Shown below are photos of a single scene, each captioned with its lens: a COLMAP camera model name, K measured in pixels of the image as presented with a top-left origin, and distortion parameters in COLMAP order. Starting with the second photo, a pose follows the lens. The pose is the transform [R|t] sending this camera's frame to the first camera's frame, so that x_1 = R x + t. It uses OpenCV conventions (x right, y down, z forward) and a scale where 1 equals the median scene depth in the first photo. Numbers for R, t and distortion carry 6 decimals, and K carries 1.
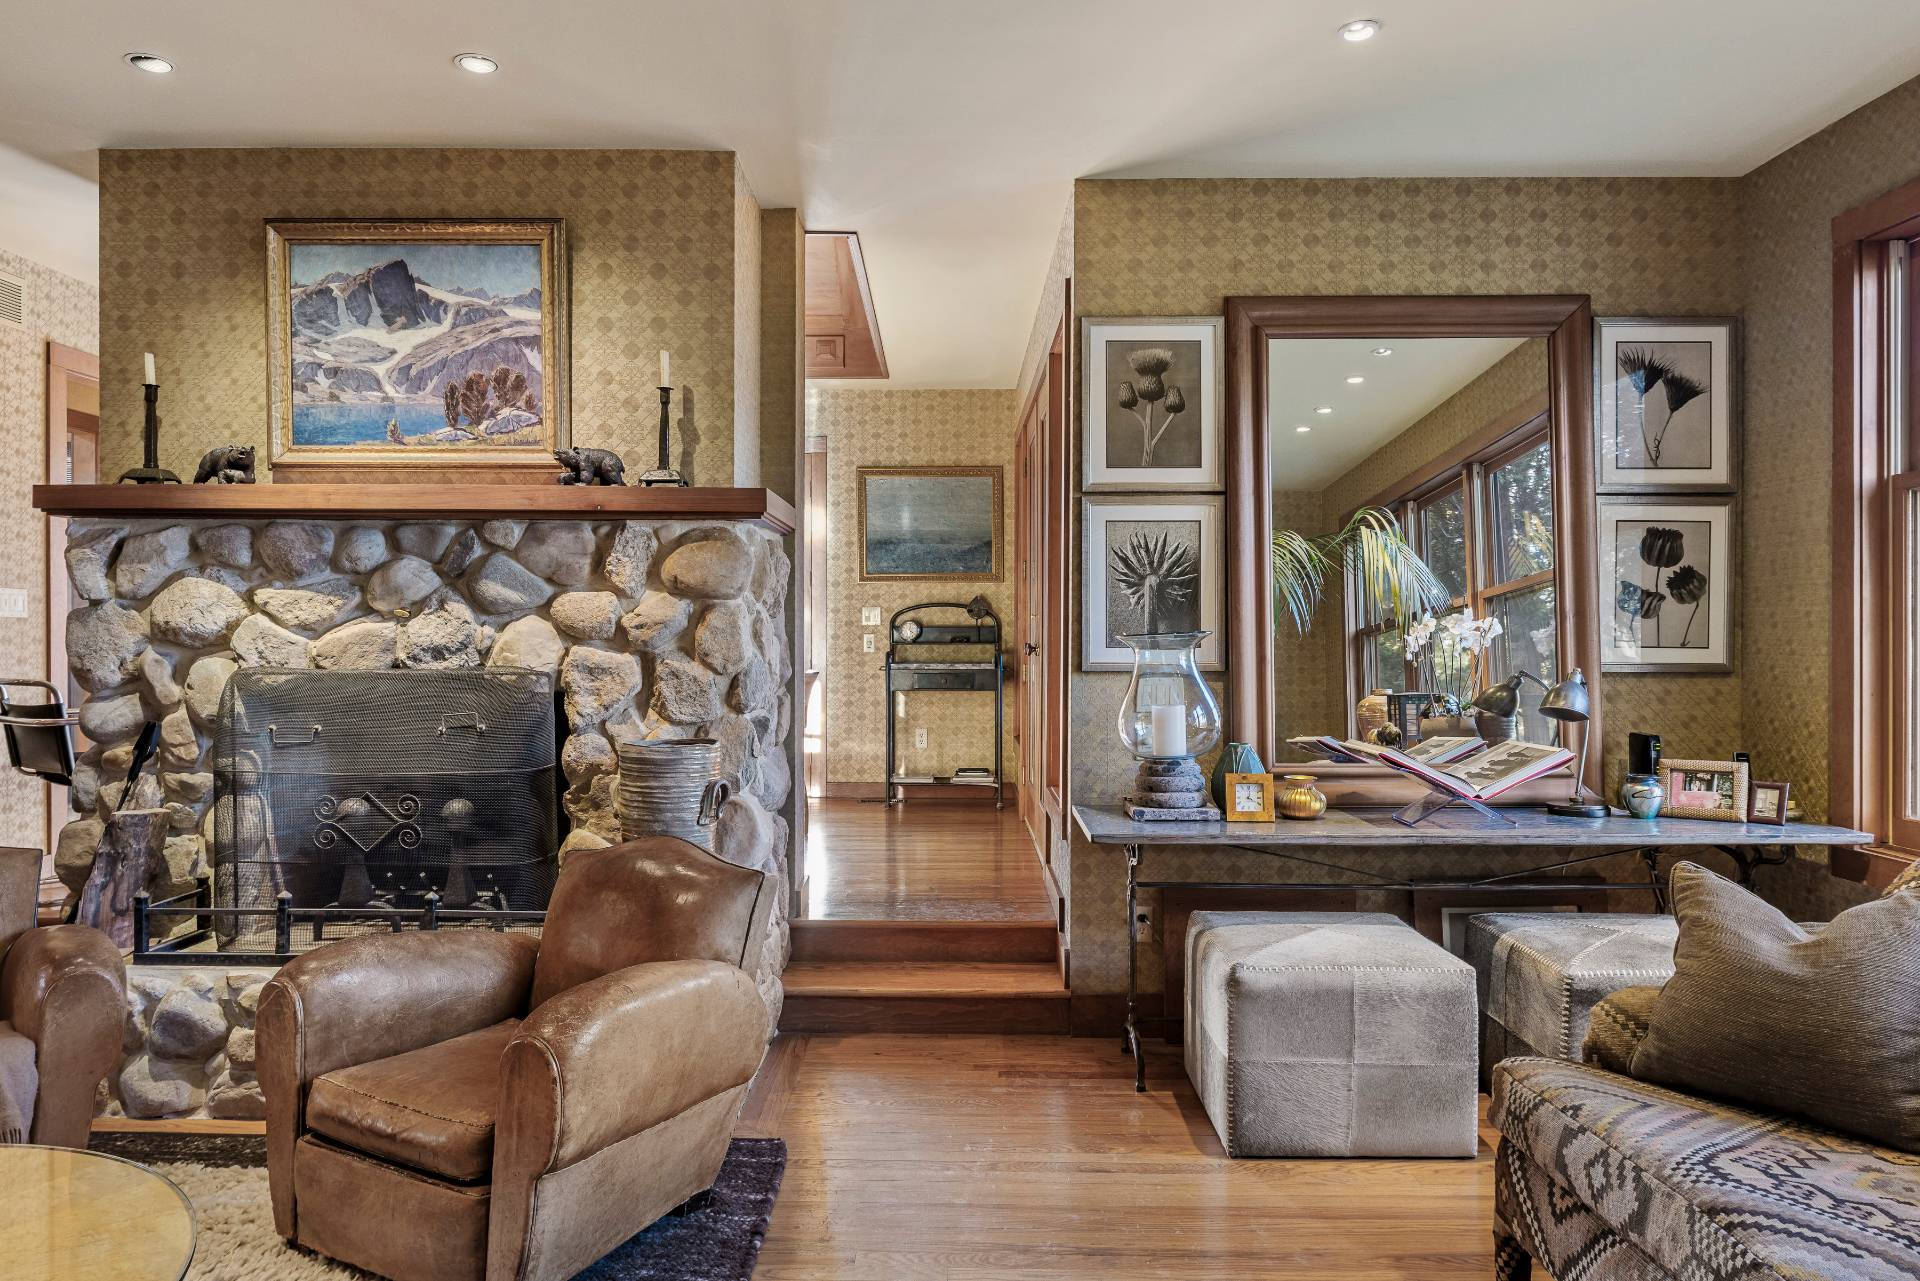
lens RADIAL K [[1213.3, 0, 960.0], [0, 1213.3, 640.5], [0, 0, 1]] dist [-0.002695, 0.000605]
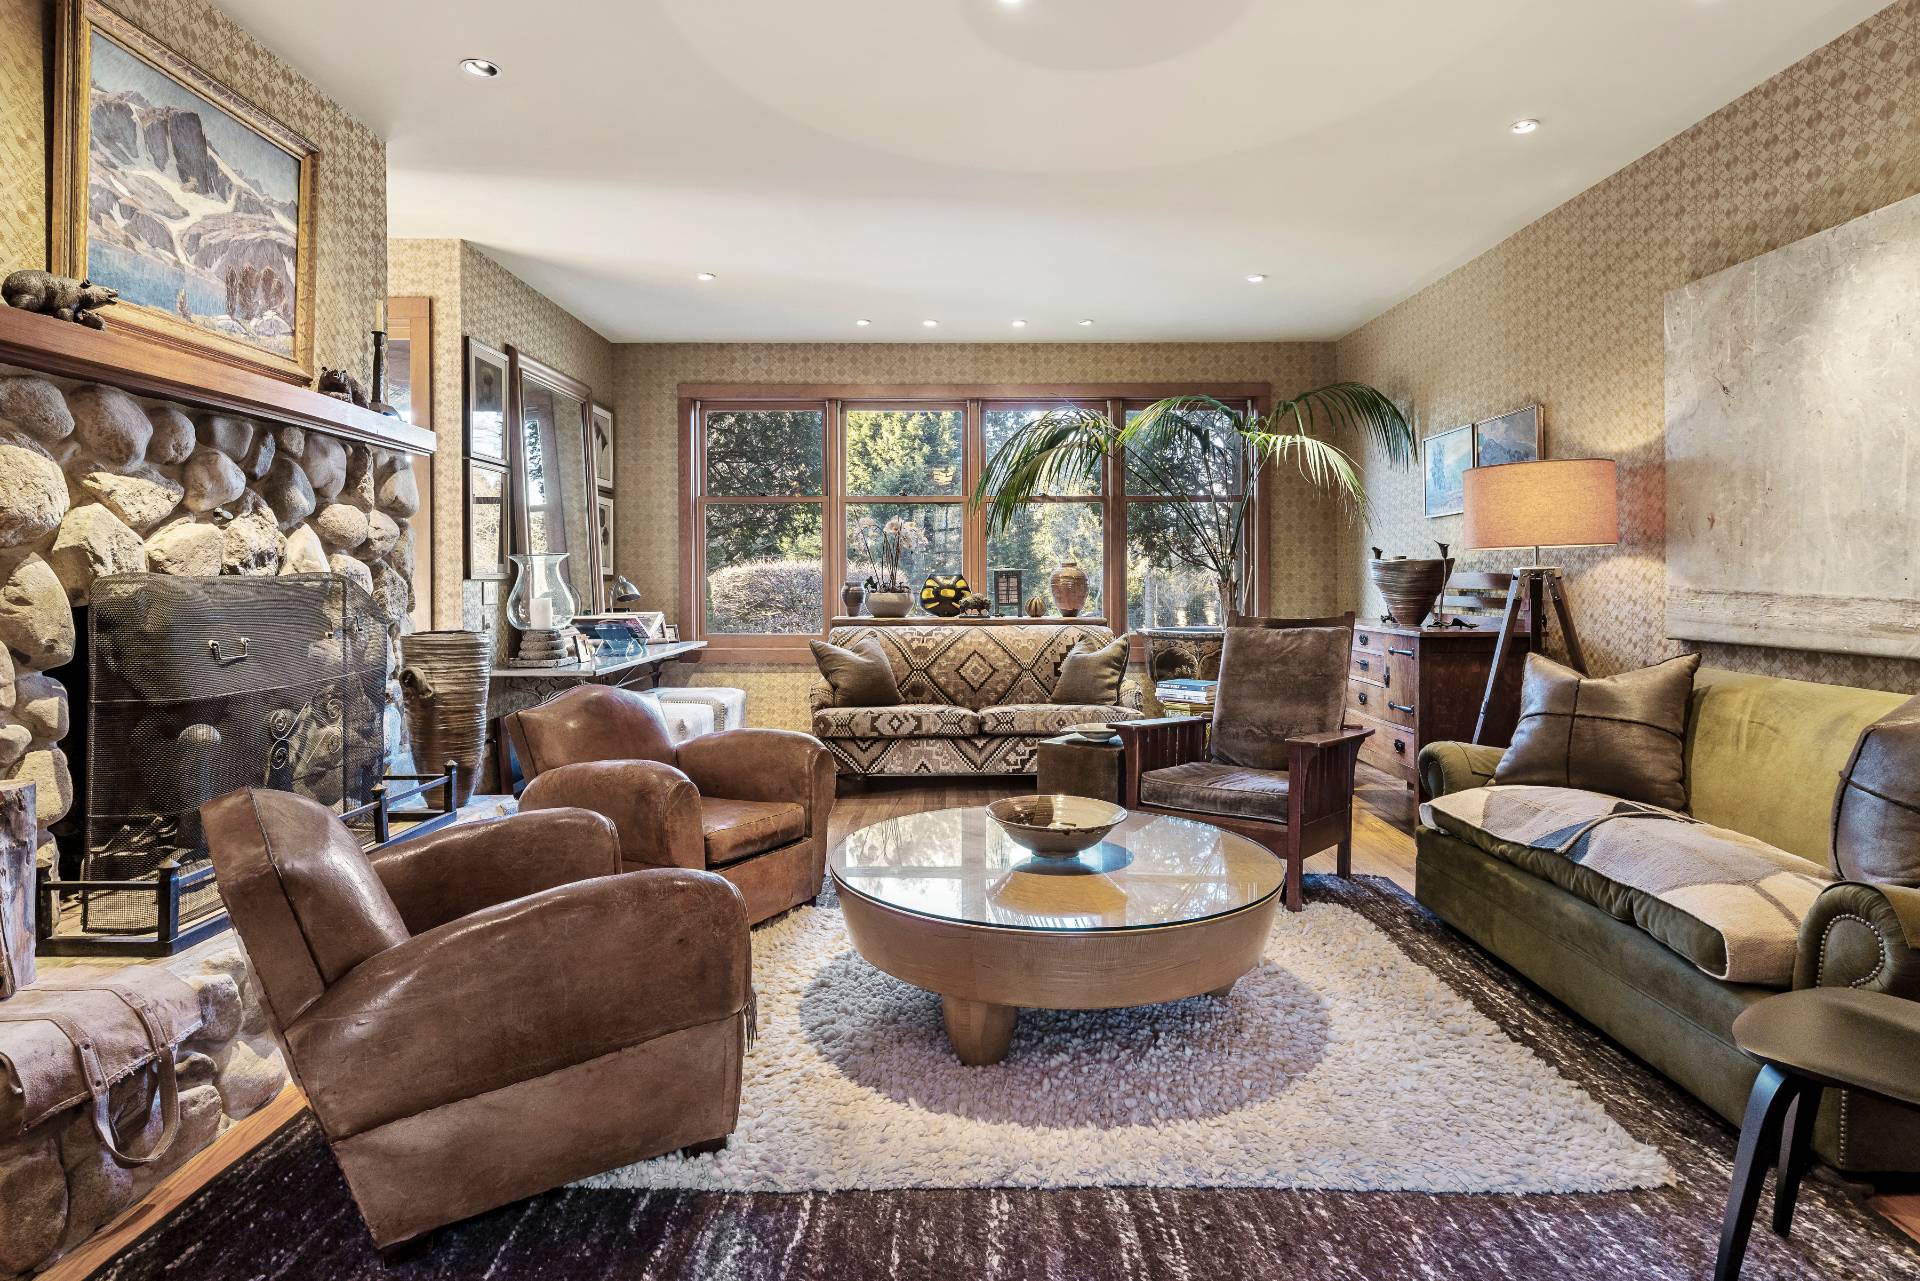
lens RADIAL K [[1043.2, 0, 957.5], [0, 1043.2, 587.4], [0, 0, 1]] dist [-0.001898, -0.000437]
pose [[-0.013410, -0.010189, 0.999858, -1.231810], [0.008089, 0.999914, 0.010298, 0.027911], [-0.999877, 0.008226, -0.013326, 0.458651]]
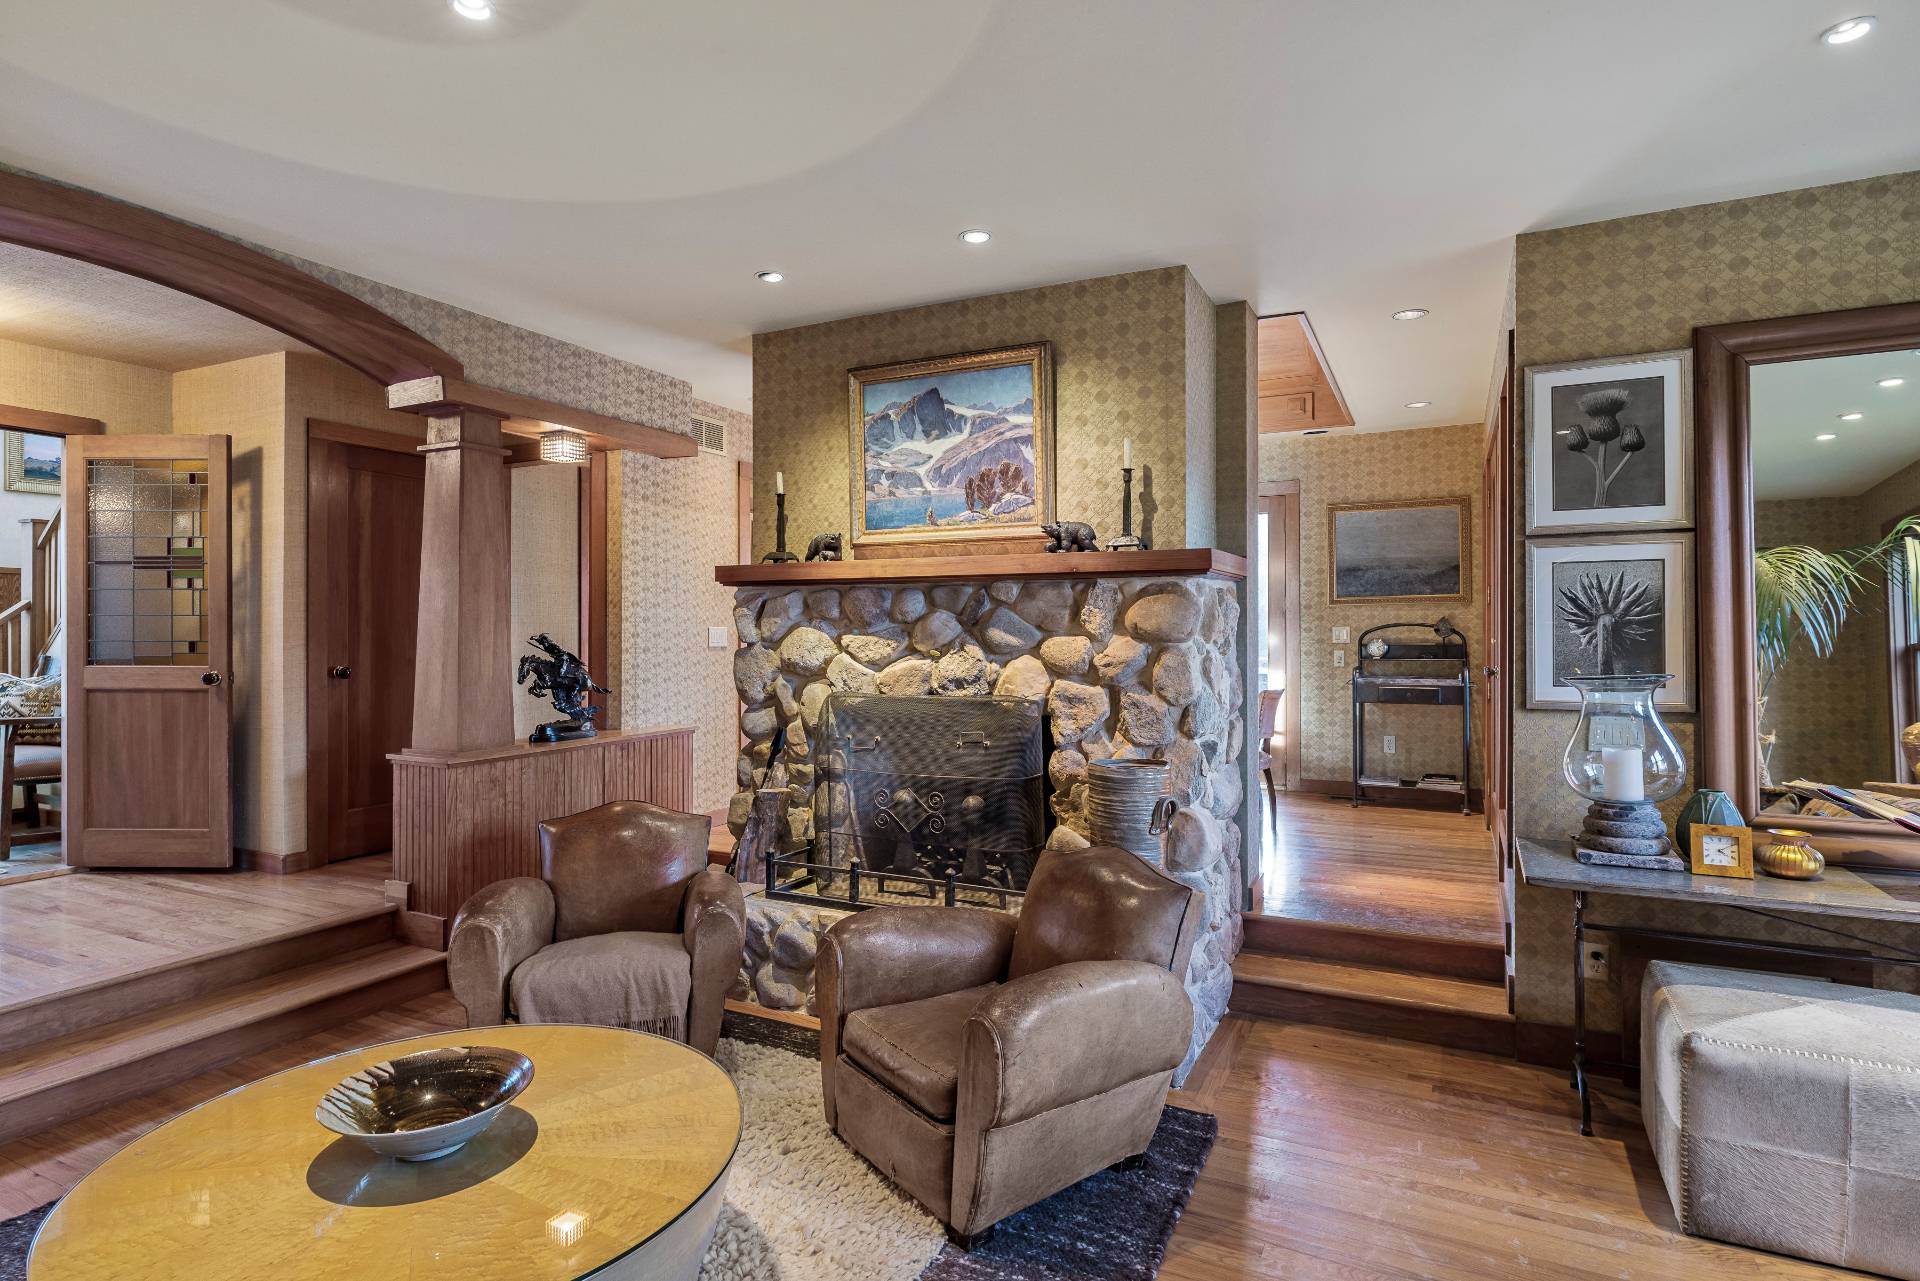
lens RADIAL K [[993.8, 0, 960.0], [0, 993.8, 640.5], [0, 0, 1]] dist [-0.001616, 0.000628]
pose [[0.899455, -0.001301, -0.437011, 0.039987], [-0.001160, 0.999985, -0.005364, -0.030204], [0.437012, 0.005331, 0.899440, 0.031446]]
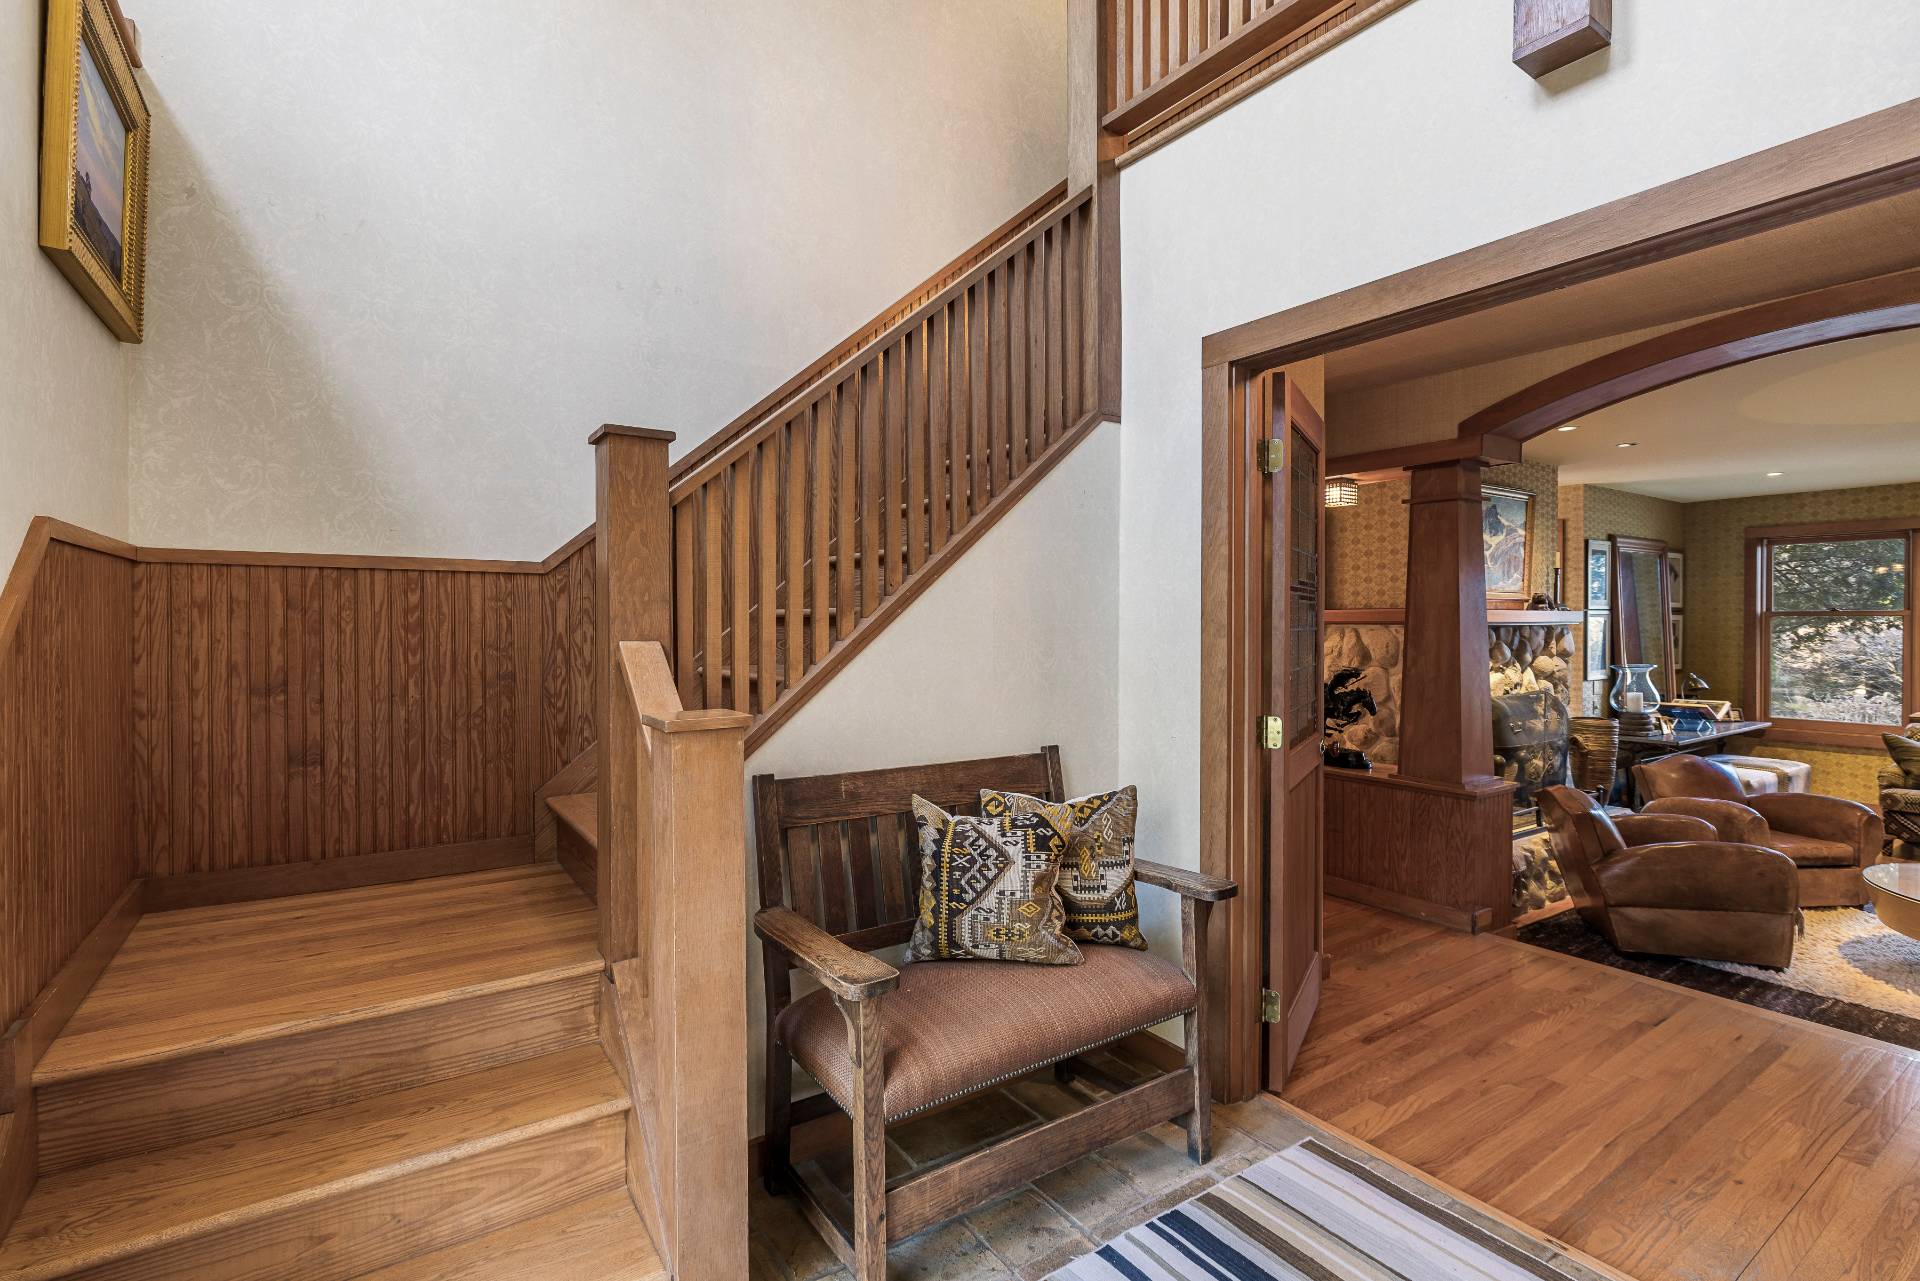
lens RADIAL K [[879.4, 0, 929.2], [0, 879.4, 634.9], [0, 0, 1]] dist [-0.001313, 0.000269]
pose [[0.832768, -0.012306, 0.553485, -2.163980], [0.008088, 0.999917, 0.010064, -0.105662], [-0.553563, -0.003905, 0.832798, 0.256689]]
